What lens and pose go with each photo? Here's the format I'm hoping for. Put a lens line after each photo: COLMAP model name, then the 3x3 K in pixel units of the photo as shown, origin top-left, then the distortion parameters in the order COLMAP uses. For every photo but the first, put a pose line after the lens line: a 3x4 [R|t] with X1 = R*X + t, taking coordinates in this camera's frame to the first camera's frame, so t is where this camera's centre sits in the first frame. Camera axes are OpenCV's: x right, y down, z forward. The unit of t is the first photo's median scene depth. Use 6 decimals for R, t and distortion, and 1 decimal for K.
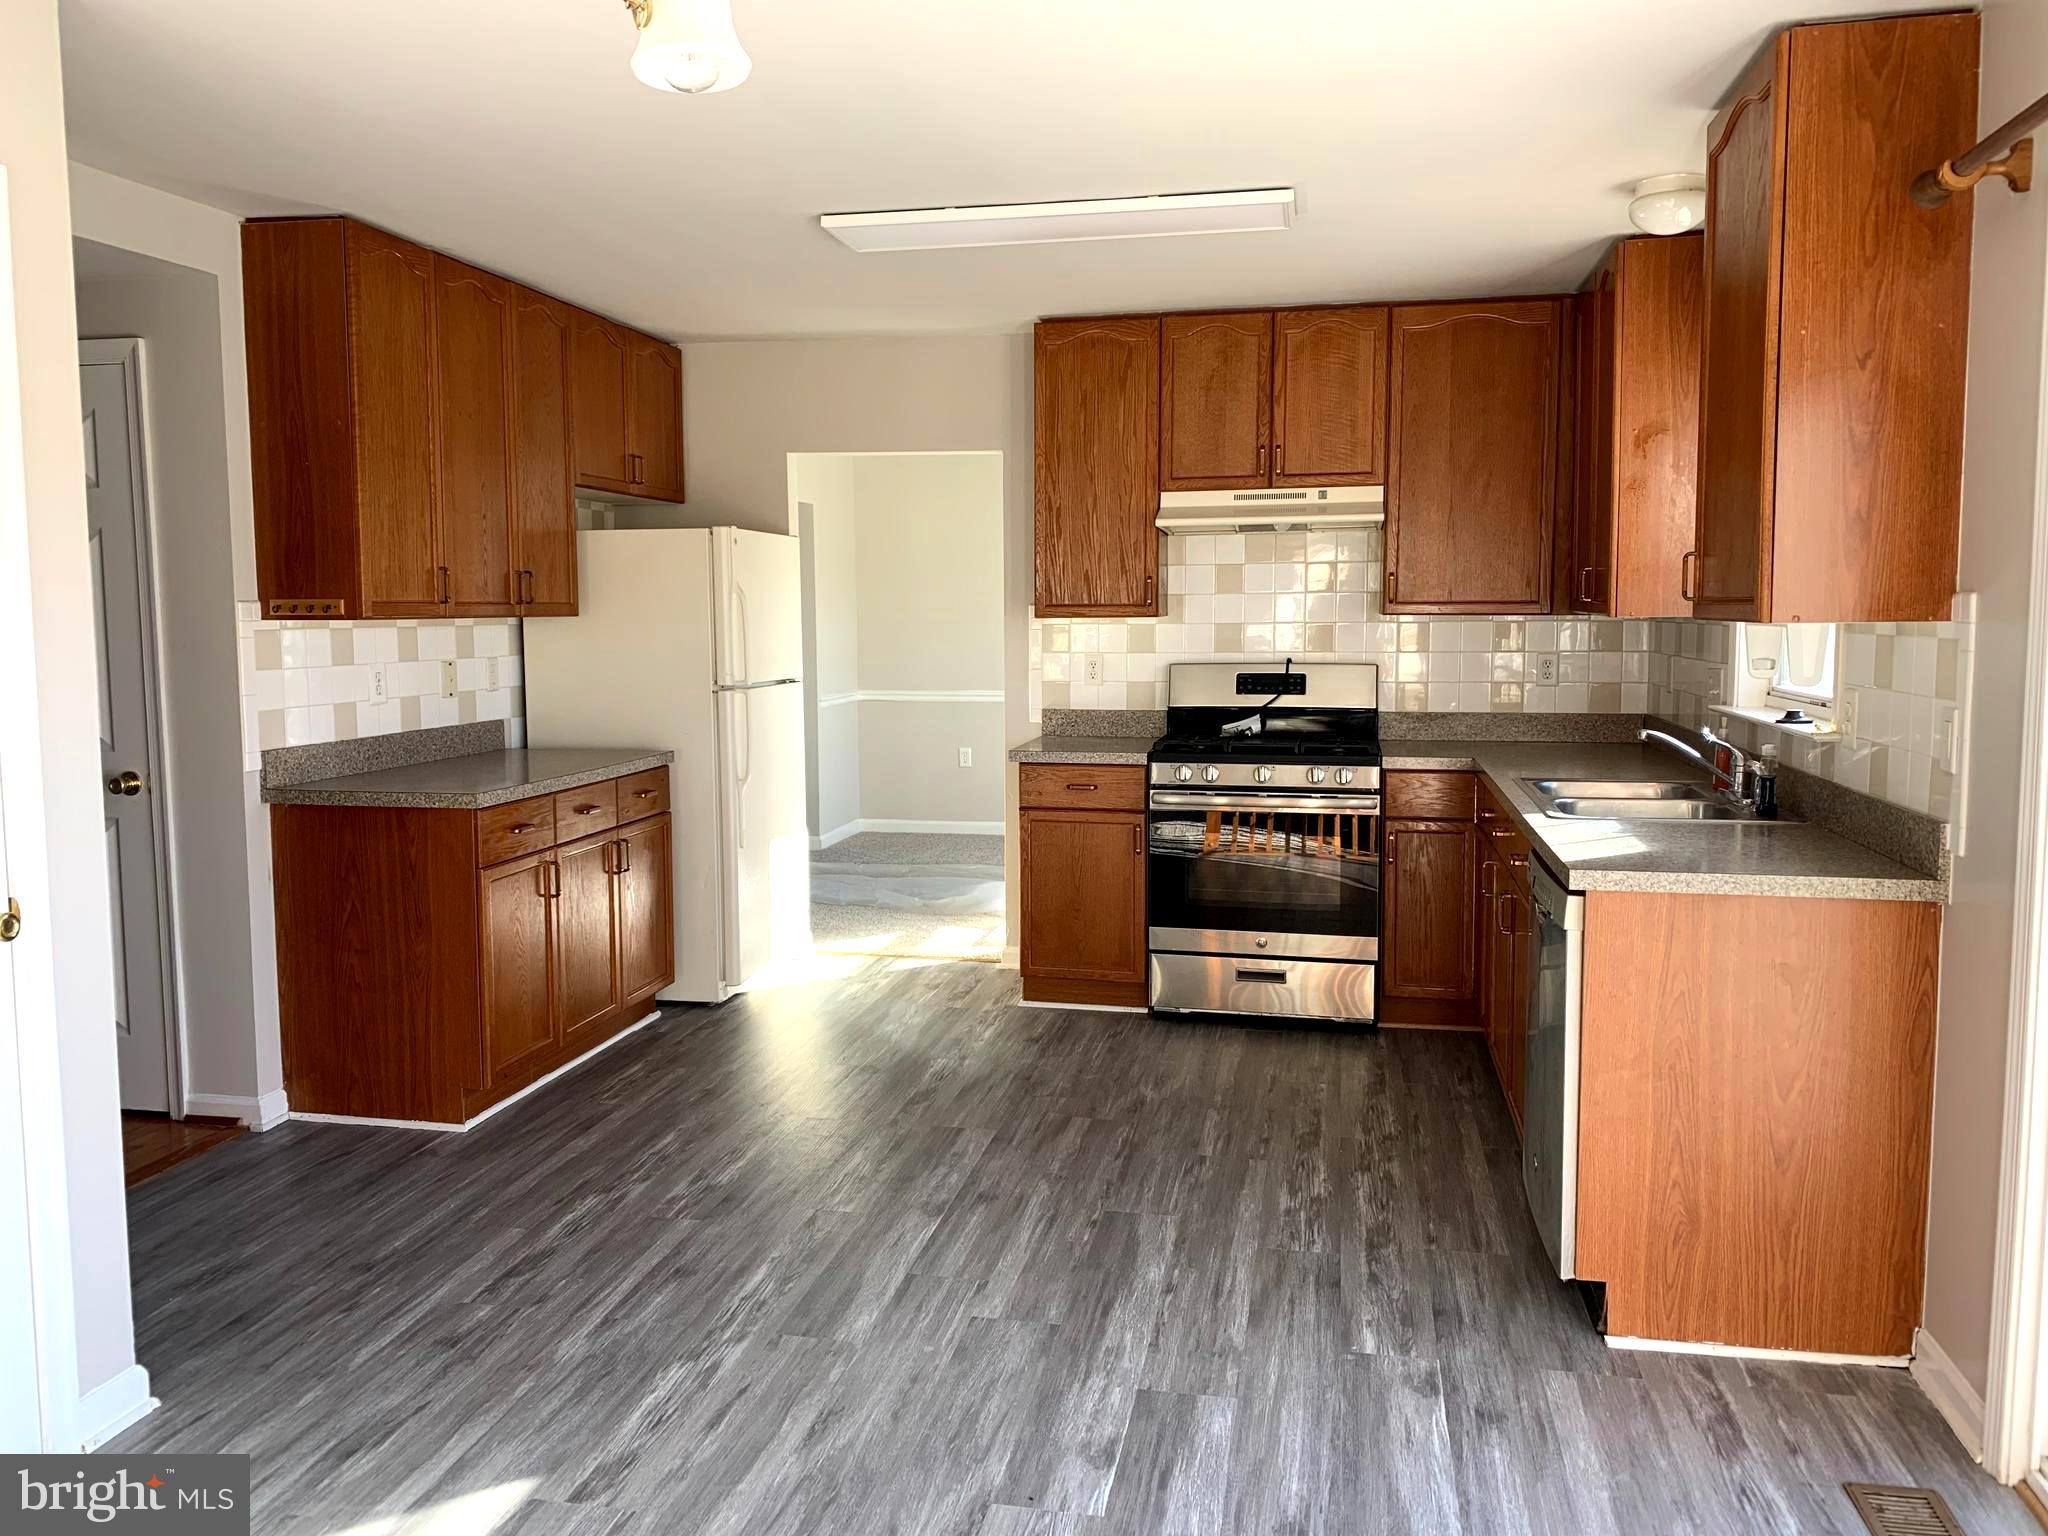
lens RADIAL K [[1585.3, 0, 1019.4], [0, 1585.3, 763.3], [0, 0, 1]] dist [0.063331, -0.112021]
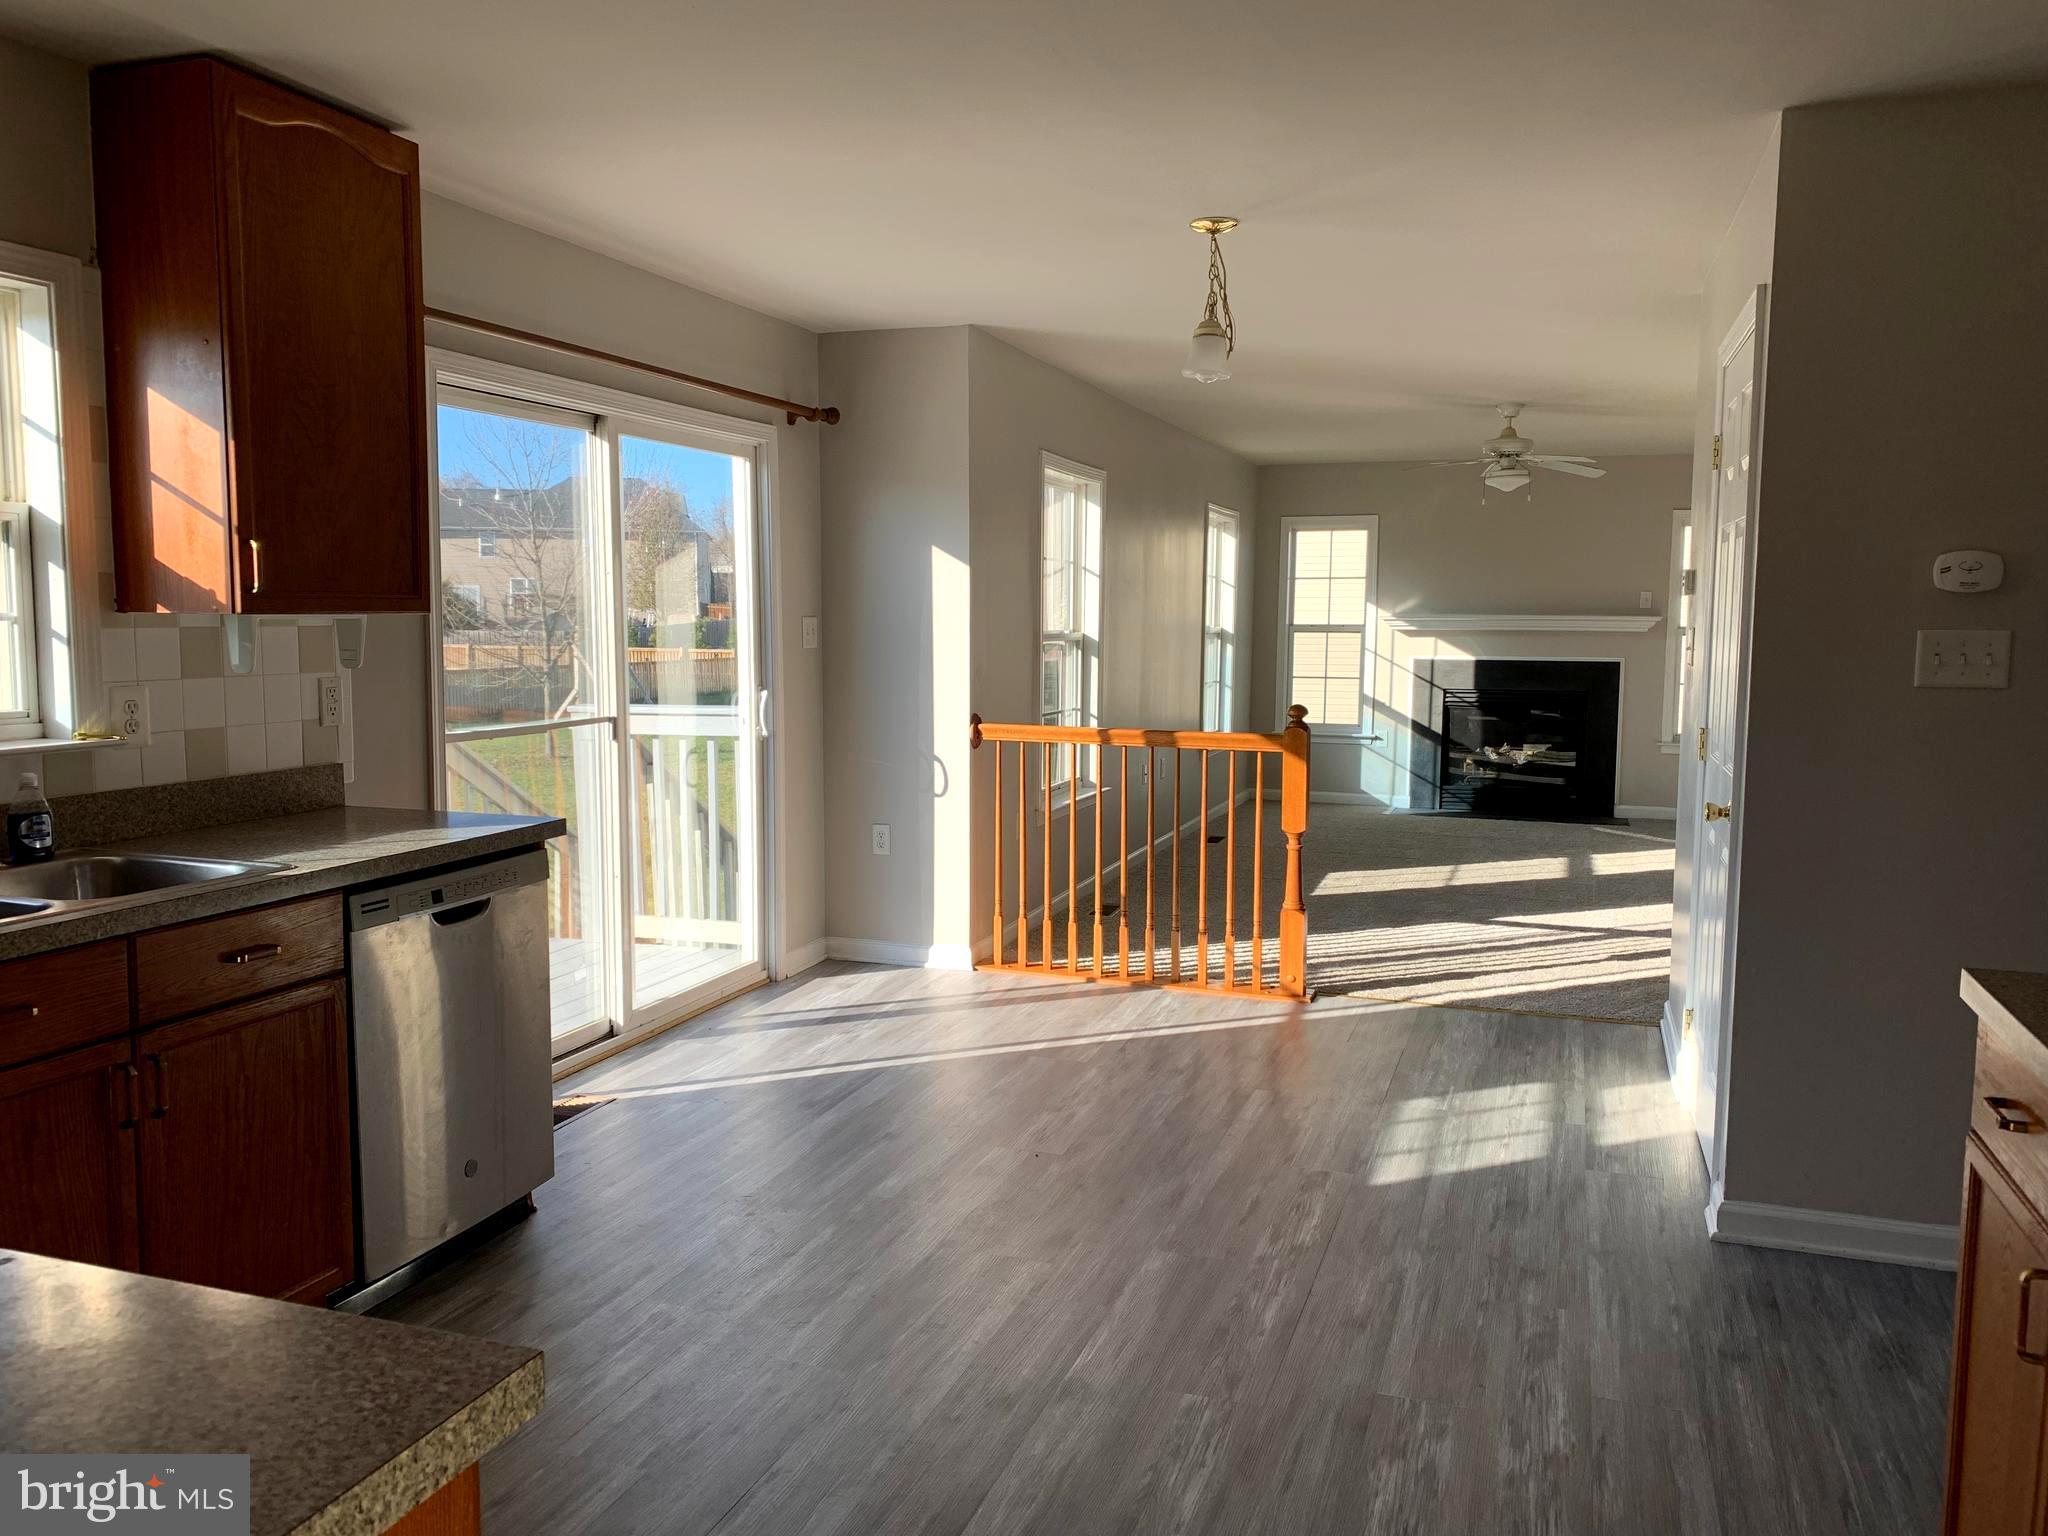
lens RADIAL K [[1539.3, 0, 1018.6], [0, 1539.3, 769.5], [0, 0, 1]] dist [0.097495, -0.154541]
pose [[-0.990586, -0.014815, 0.136091, -0.090572], [0.013170, 0.979201, 0.202464, -0.118270], [-0.136260, 0.202350, -0.969787, 1.217287]]
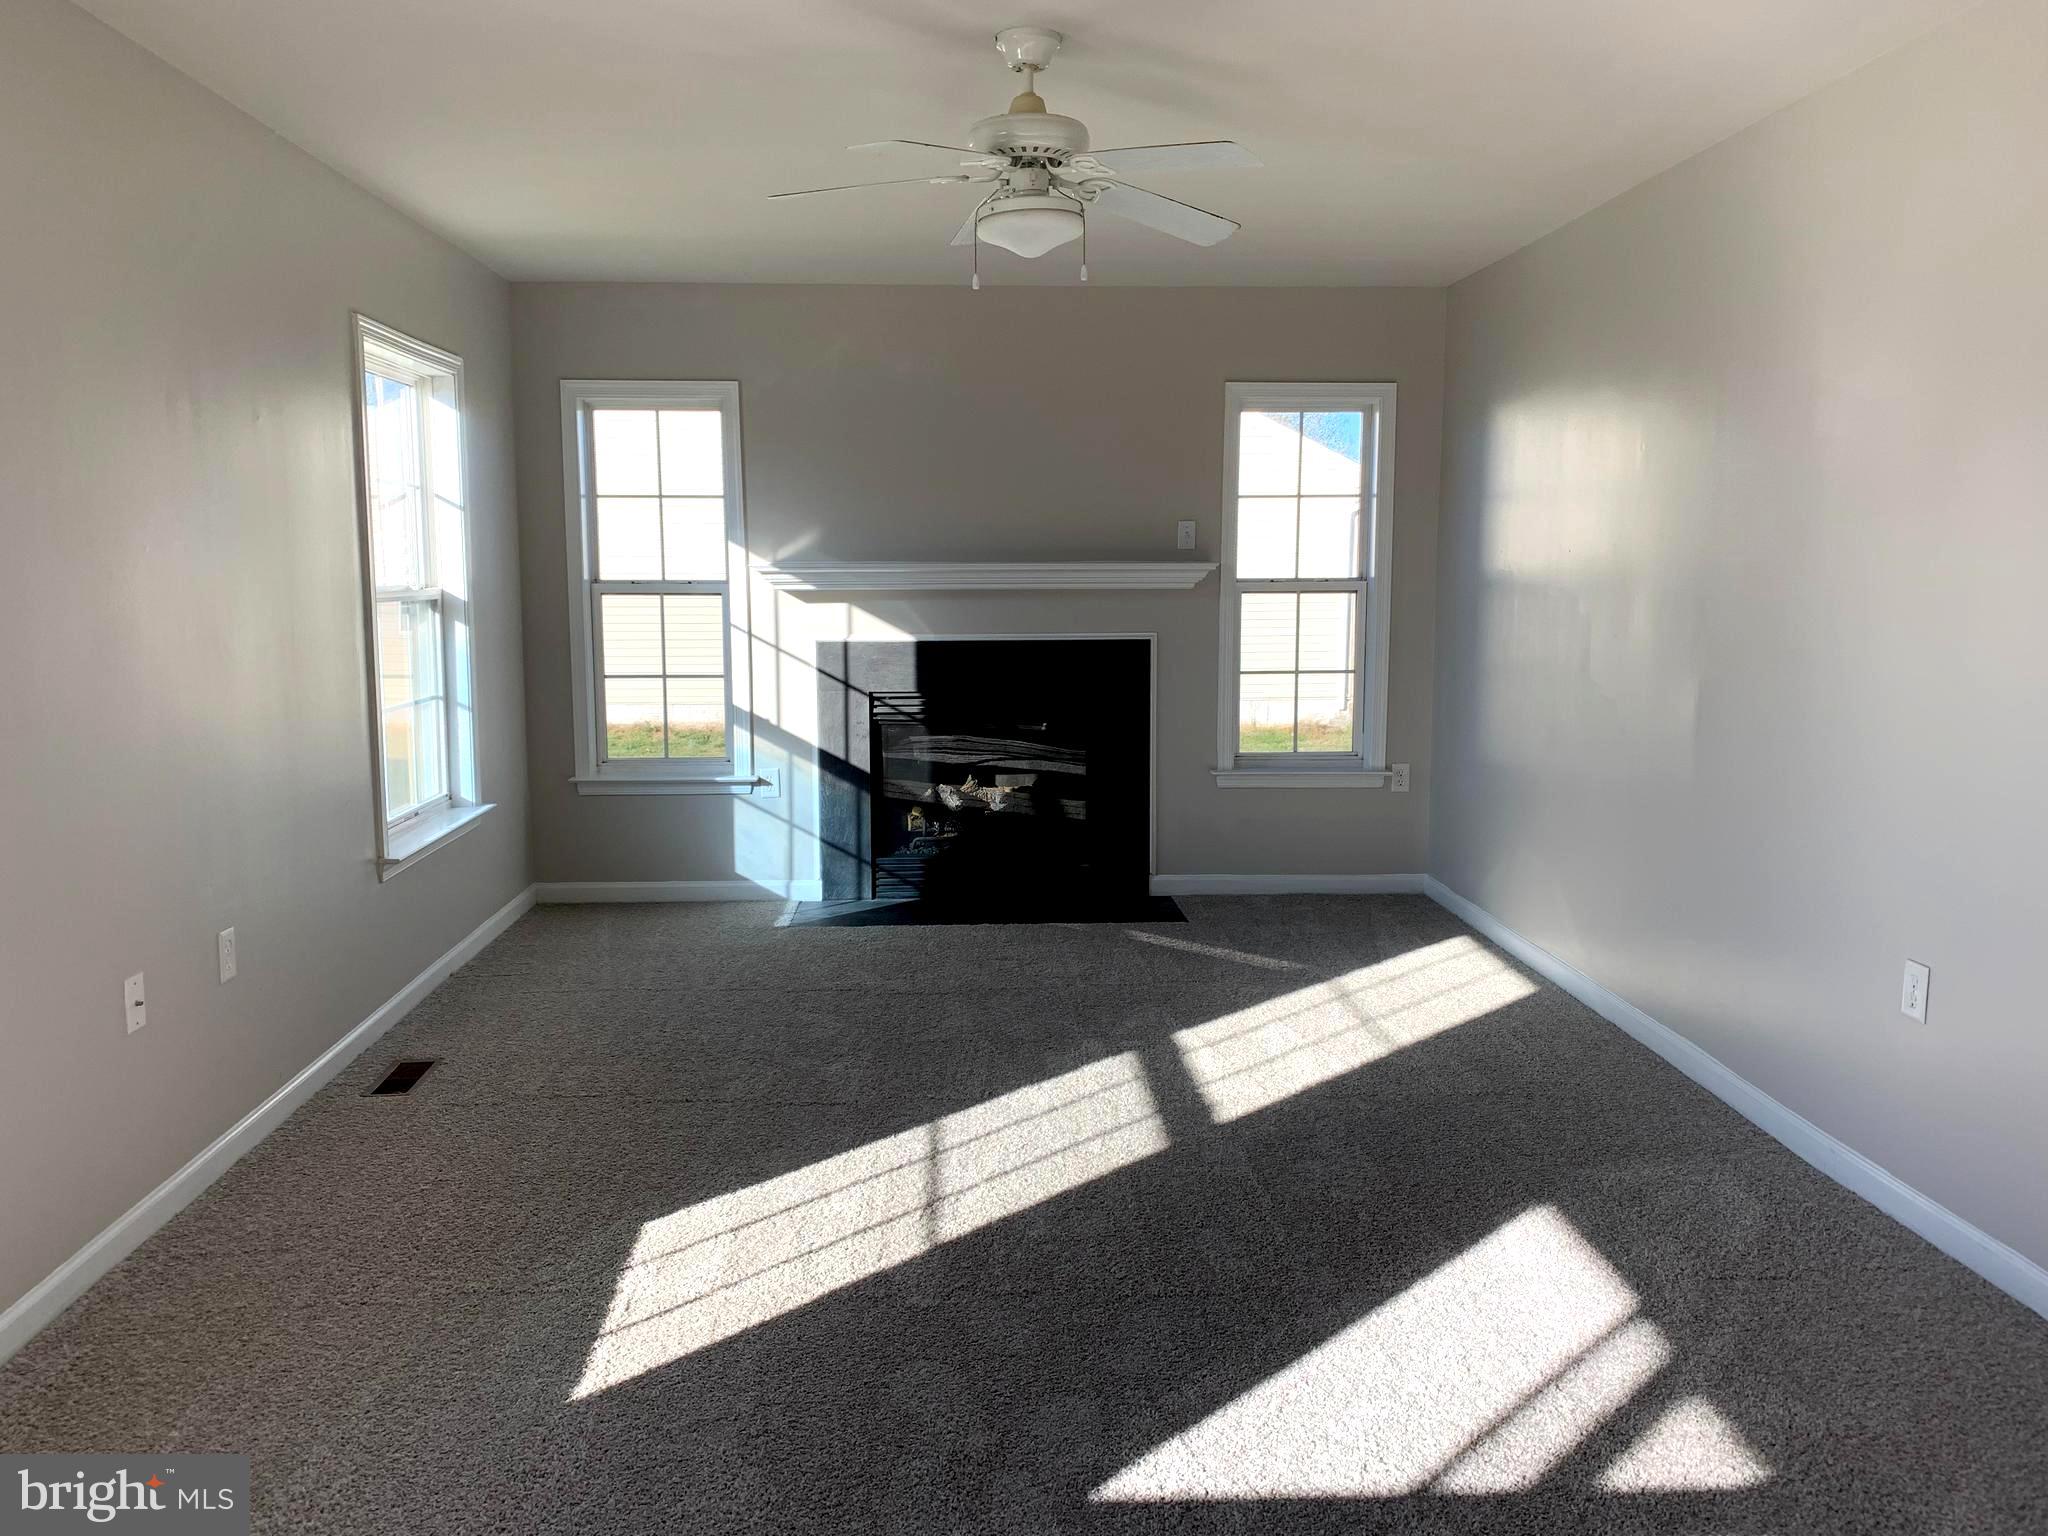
lens RADIAL K [[1551.6, 0, 1015.8], [0, 1551.6, 753.6], [0, 0, 1]] dist [0.103987, -0.254449]
pose [[-0.968917, 0.038225, -0.244415, -0.192771], [-0.017199, 0.975191, 0.220697, -0.008292], [0.246788, 0.218041, -0.944221, 0.203370]]
